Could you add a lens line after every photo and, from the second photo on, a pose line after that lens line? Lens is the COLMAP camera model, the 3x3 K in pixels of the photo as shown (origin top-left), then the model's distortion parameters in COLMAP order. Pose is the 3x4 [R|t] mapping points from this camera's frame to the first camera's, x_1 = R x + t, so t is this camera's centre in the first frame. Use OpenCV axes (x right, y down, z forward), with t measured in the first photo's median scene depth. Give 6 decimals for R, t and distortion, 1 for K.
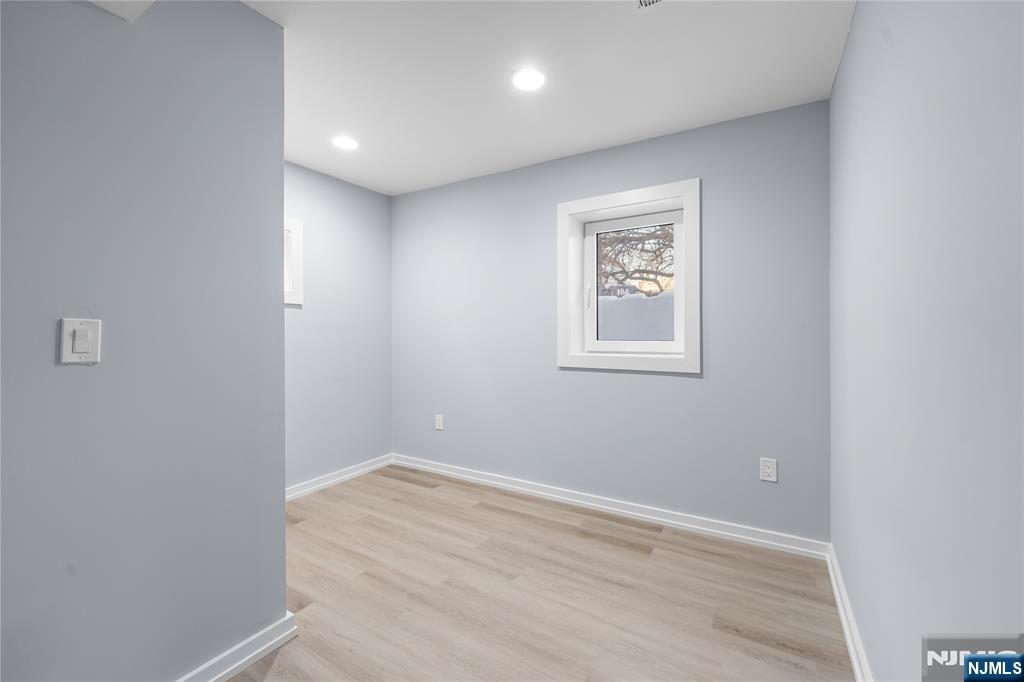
lens RADIAL K [[421.8, 0, 511.8], [0, 421.8, 335.3], [0, 0, 1]] dist [-0.000356, 0.000738]
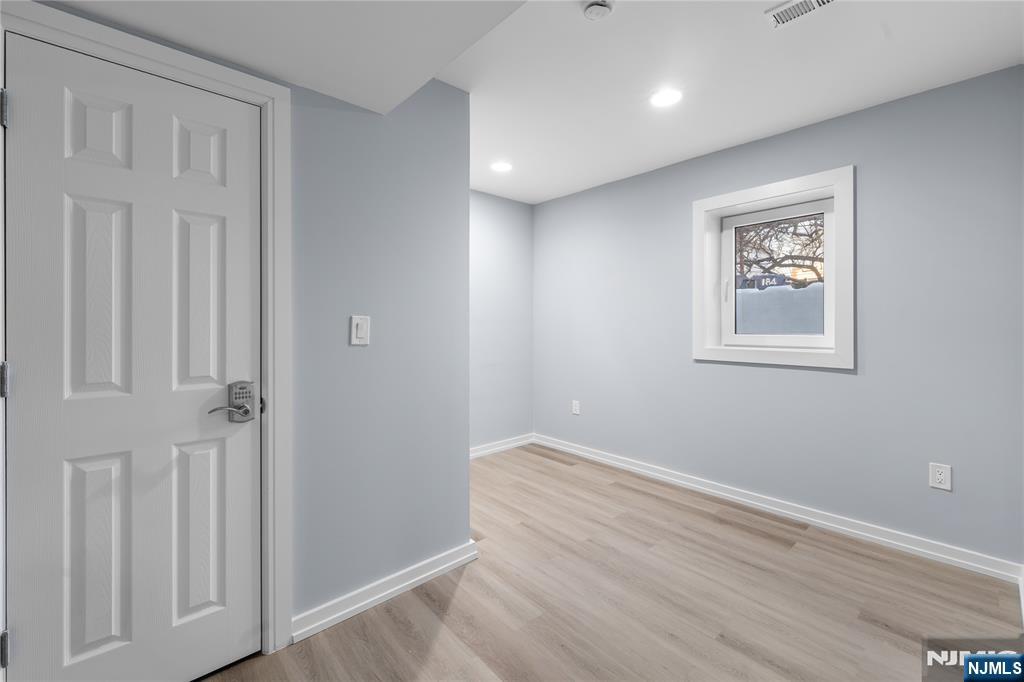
lens RADIAL K [[421.8, 0, 516.2], [0, 421.8, 325.7], [0, 0, 1]] dist [-0.000356, 0.000738]
pose [[0.959462, 0.003649, -0.281815, -0.019719], [-0.005240, 0.999974, -0.004892, 0.000188], [0.281790, 0.006170, 0.959456, -0.144215]]
